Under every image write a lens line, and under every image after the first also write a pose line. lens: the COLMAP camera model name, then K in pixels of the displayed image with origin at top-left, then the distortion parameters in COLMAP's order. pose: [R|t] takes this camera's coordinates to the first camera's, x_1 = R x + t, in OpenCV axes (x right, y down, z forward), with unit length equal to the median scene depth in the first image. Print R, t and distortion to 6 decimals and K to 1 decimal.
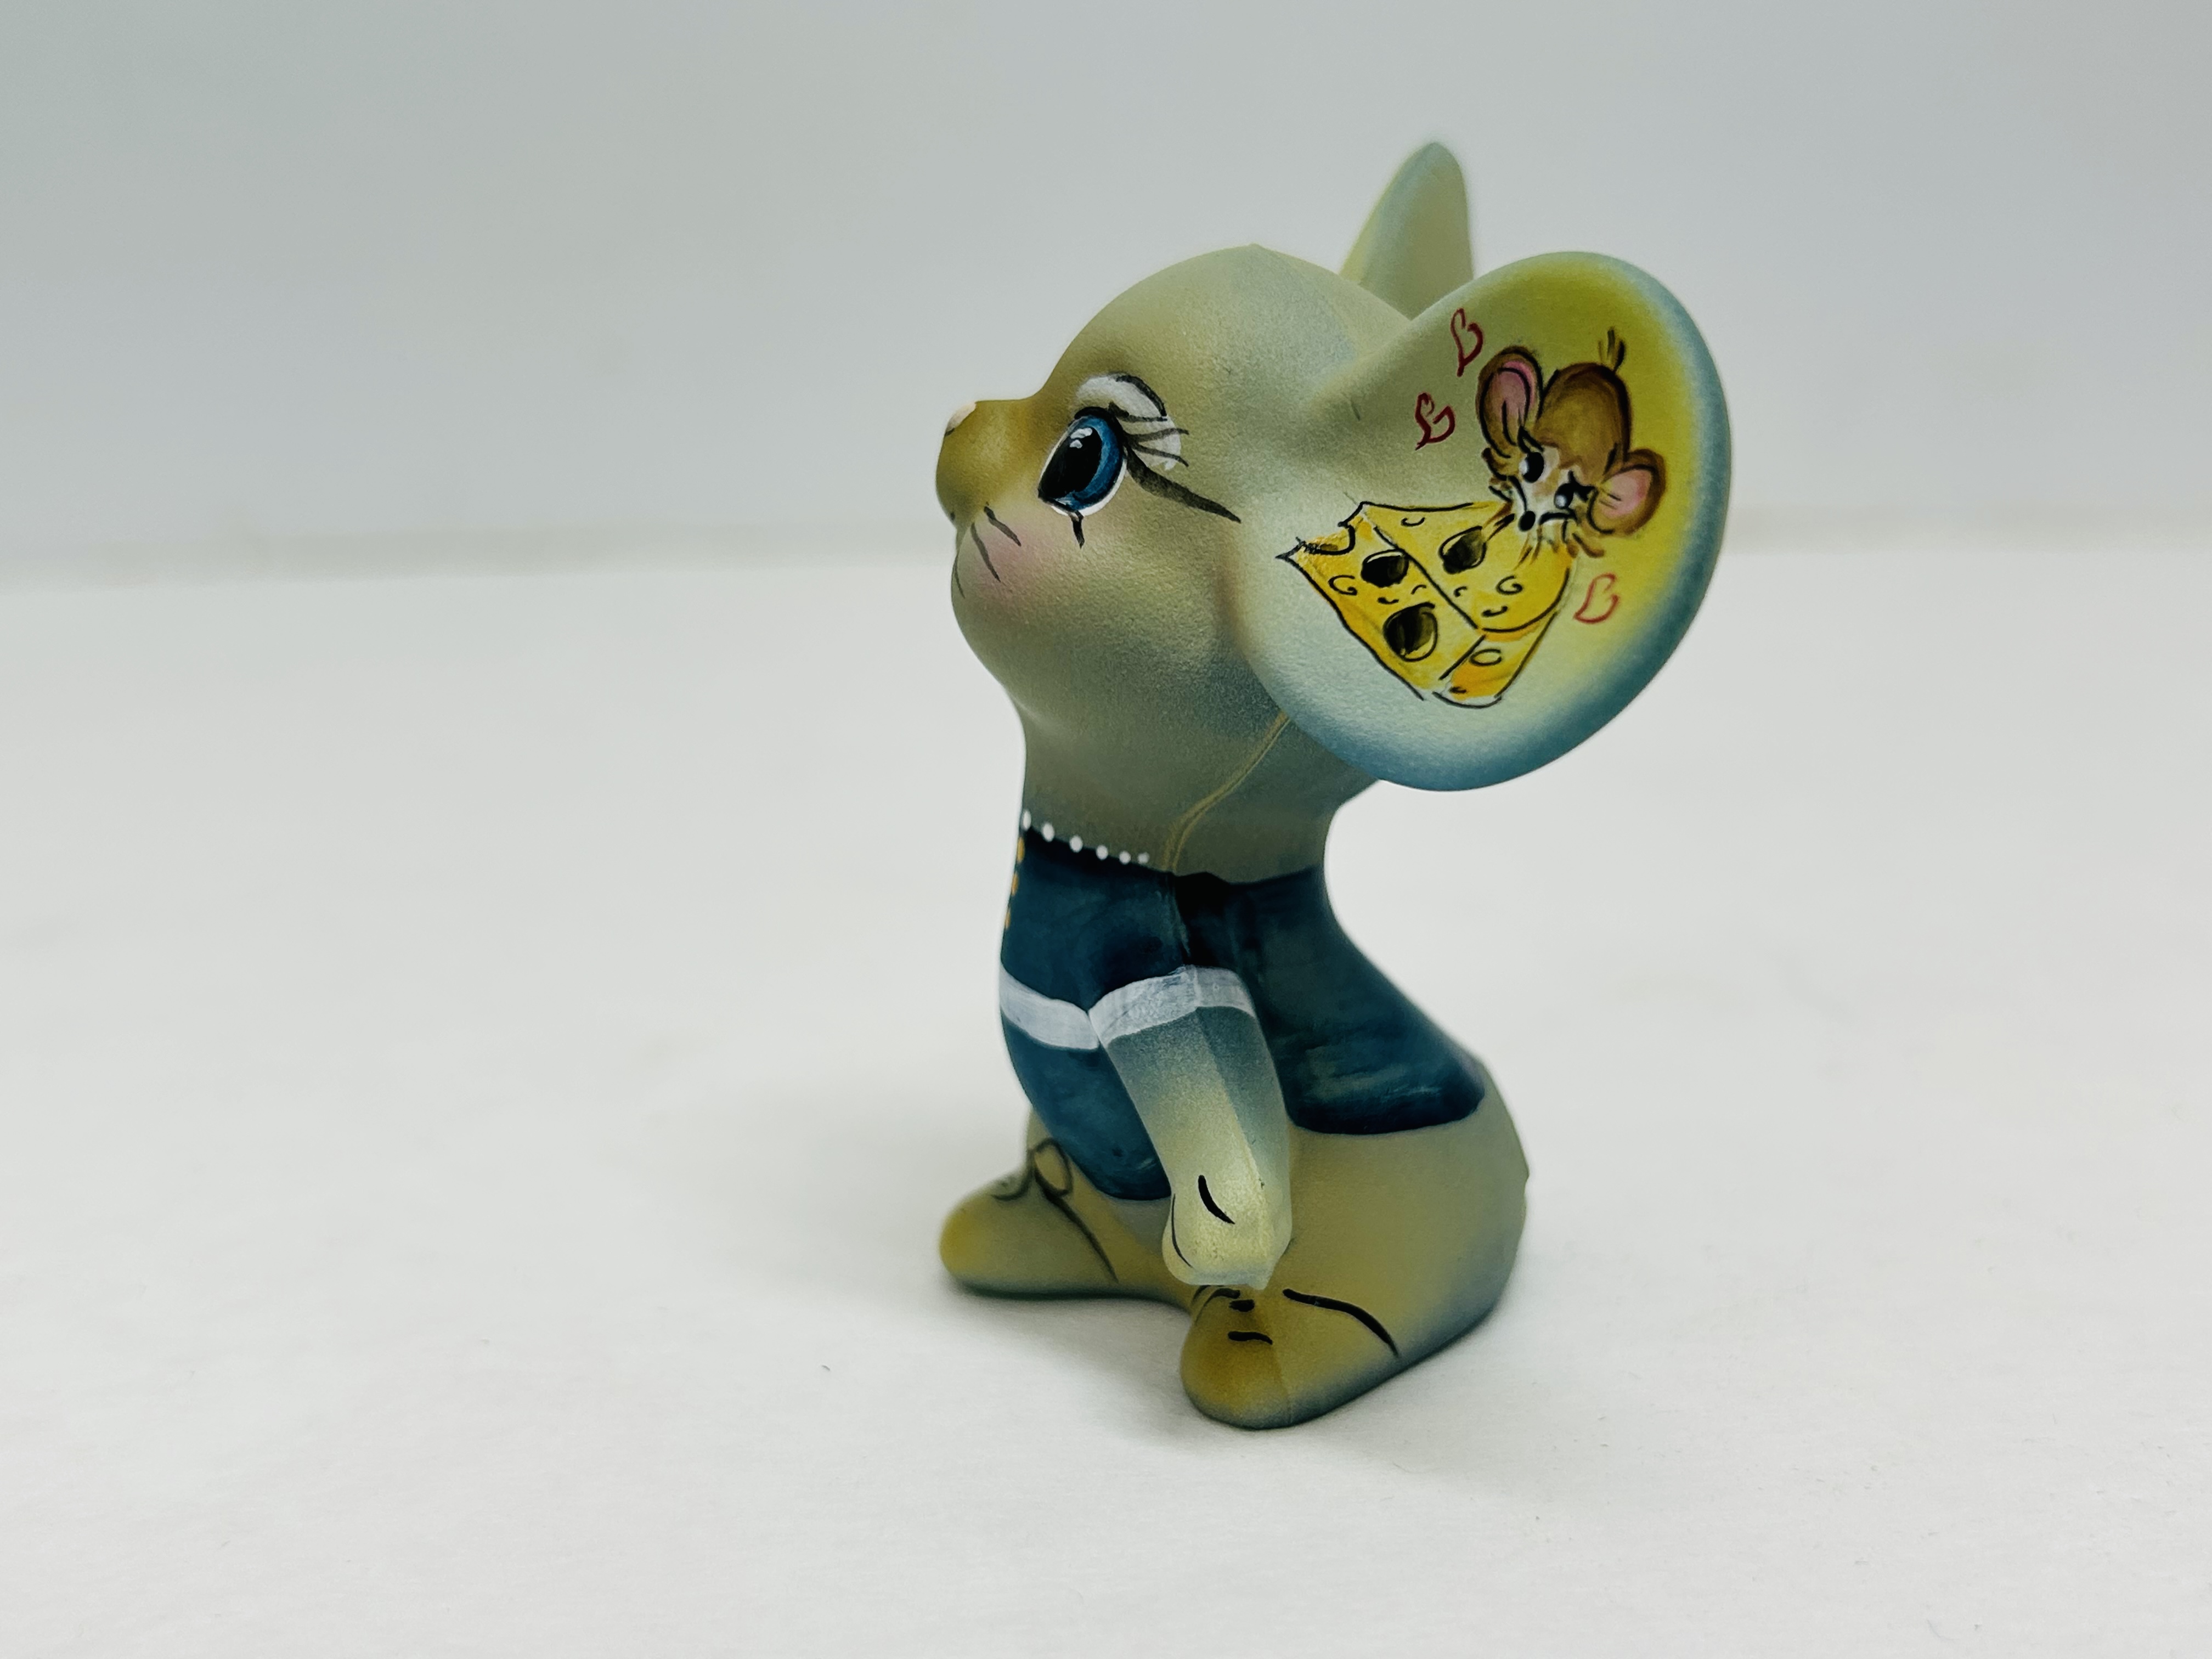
lens RADIAL K [[2397.1, 0, 1108.6], [0, 2397.1, 829.3], [0, 0, 1]] dist [0.010796, 0.000000]
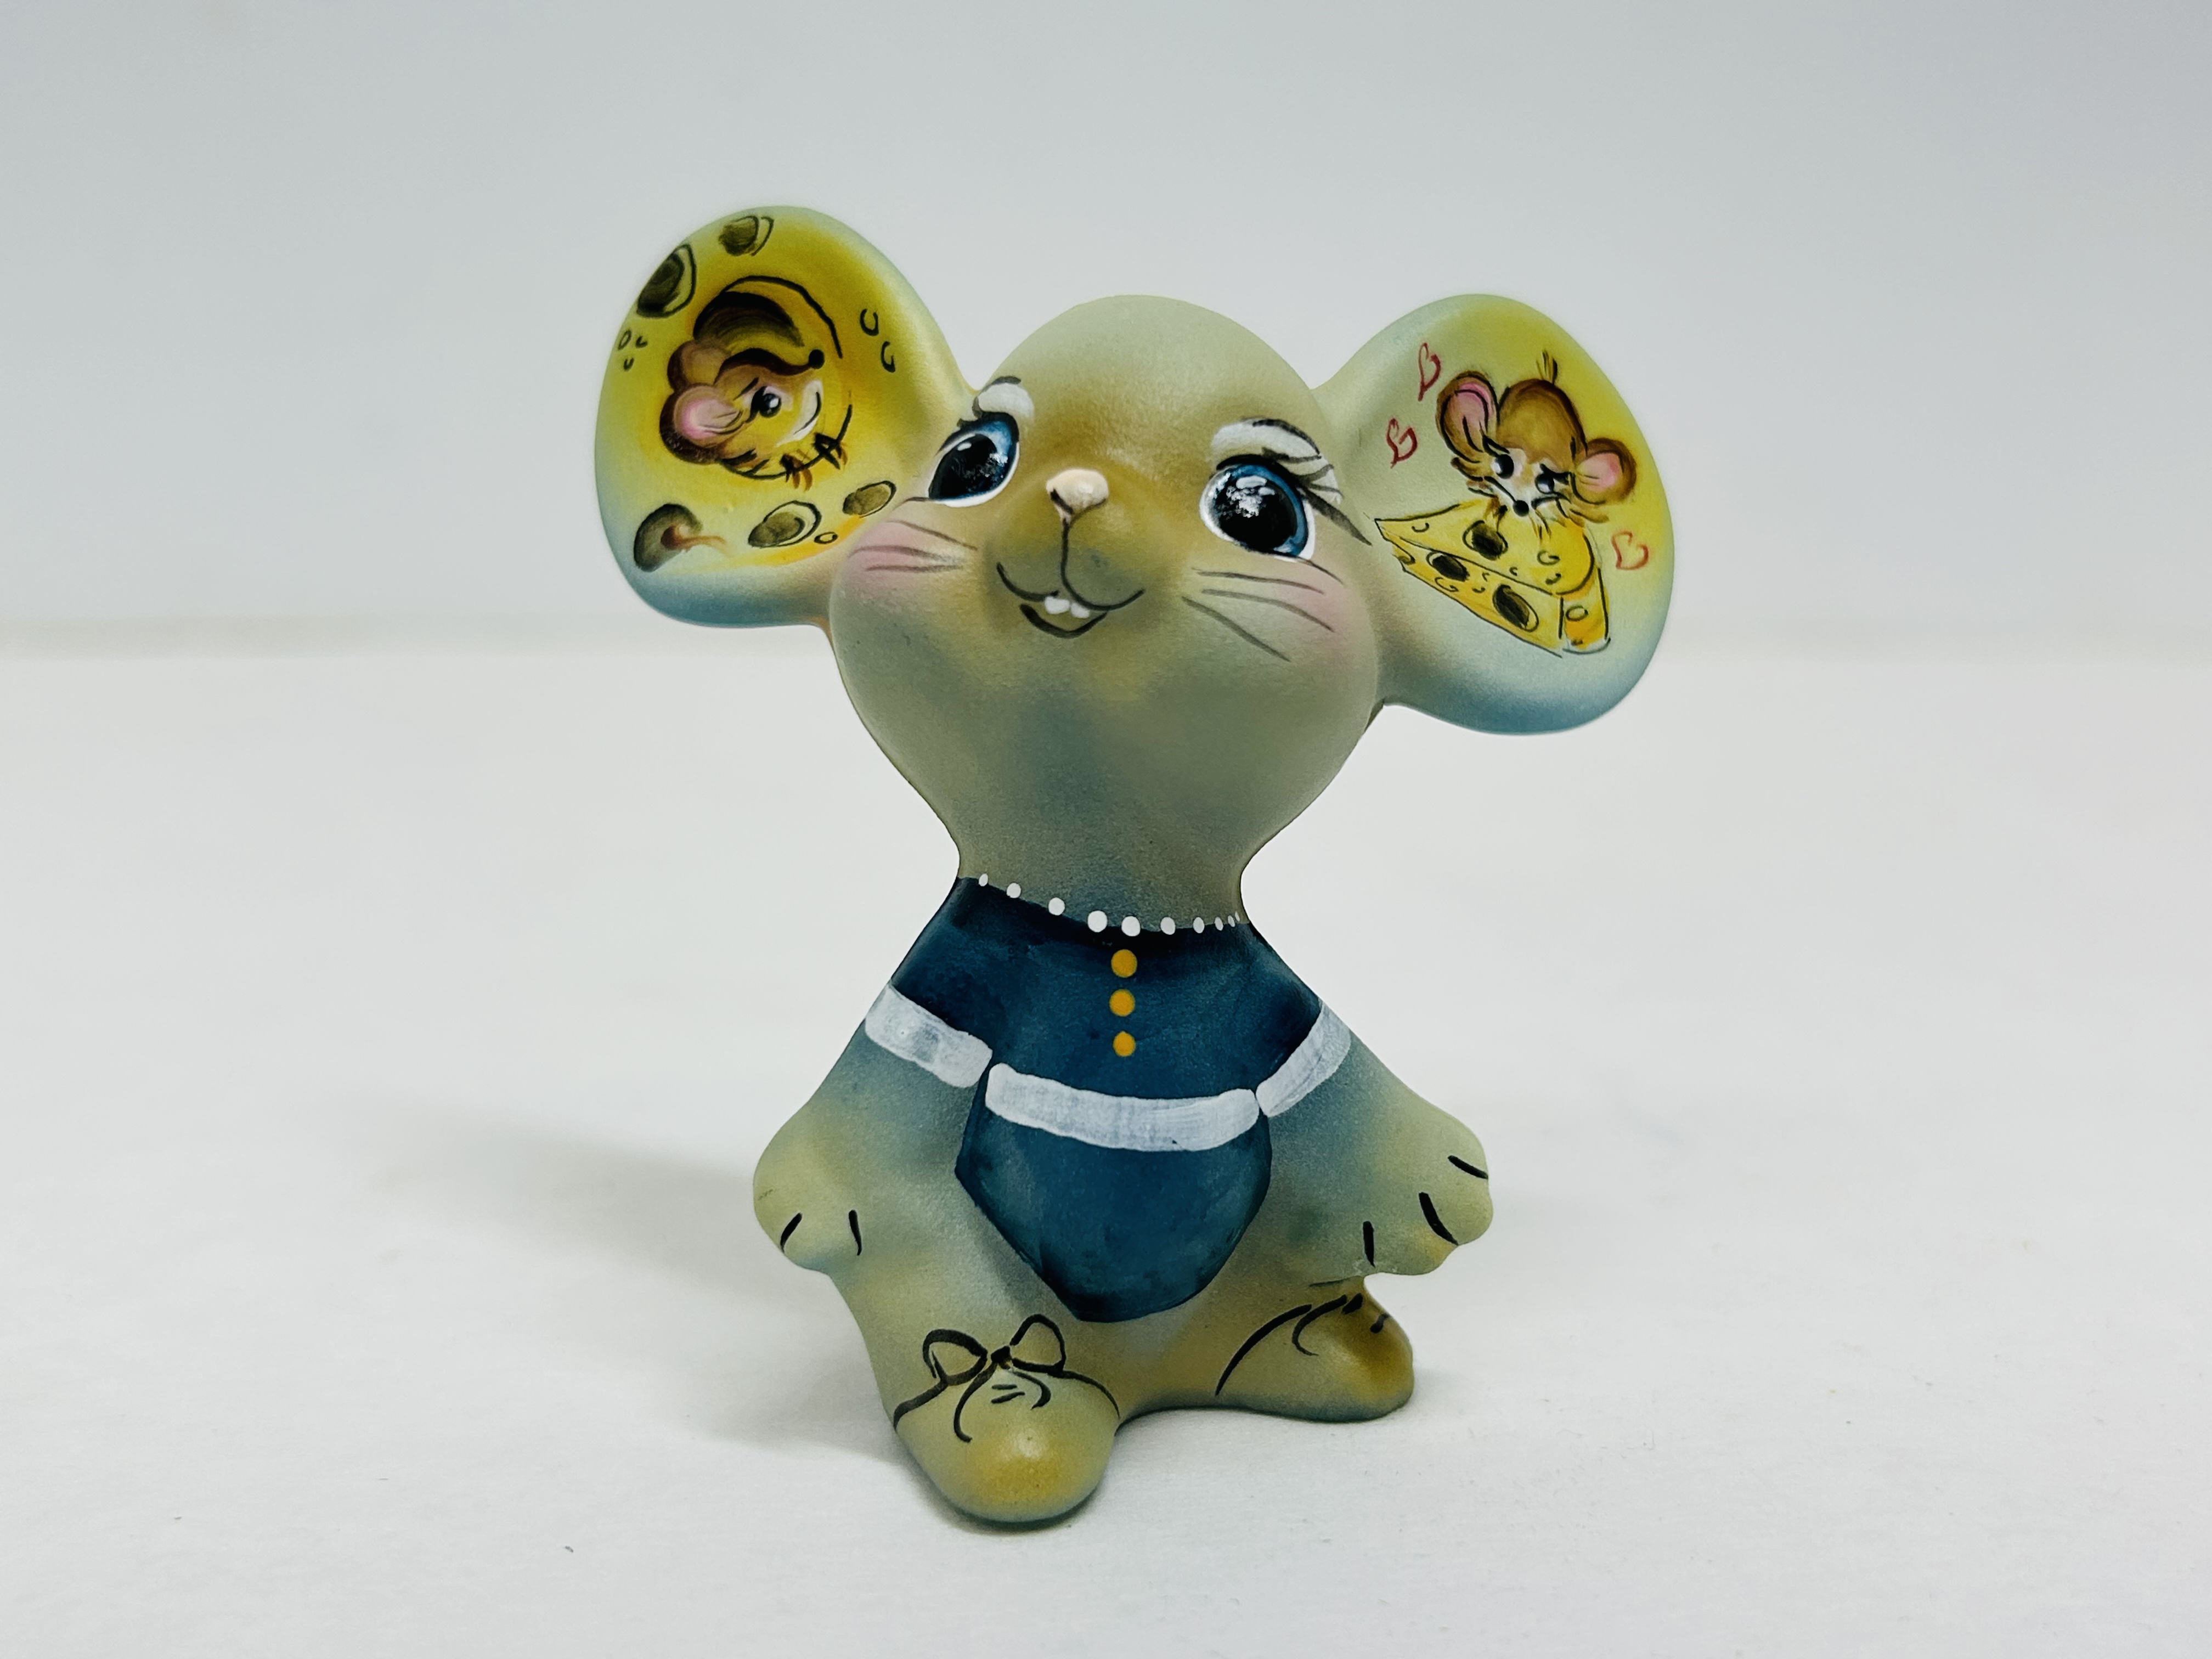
lens RADIAL K [[2397.1, 0, 1108.9], [0, 2397.1, 827.1], [0, 0, 1]] dist [0.010796, 0.000000]
pose [[0.176435, -0.195526, 0.964697, -1.075554], [0.270607, 0.951942, 0.143449, -0.204671], [-0.946384, 0.235745, 0.220866, 0.957486]]
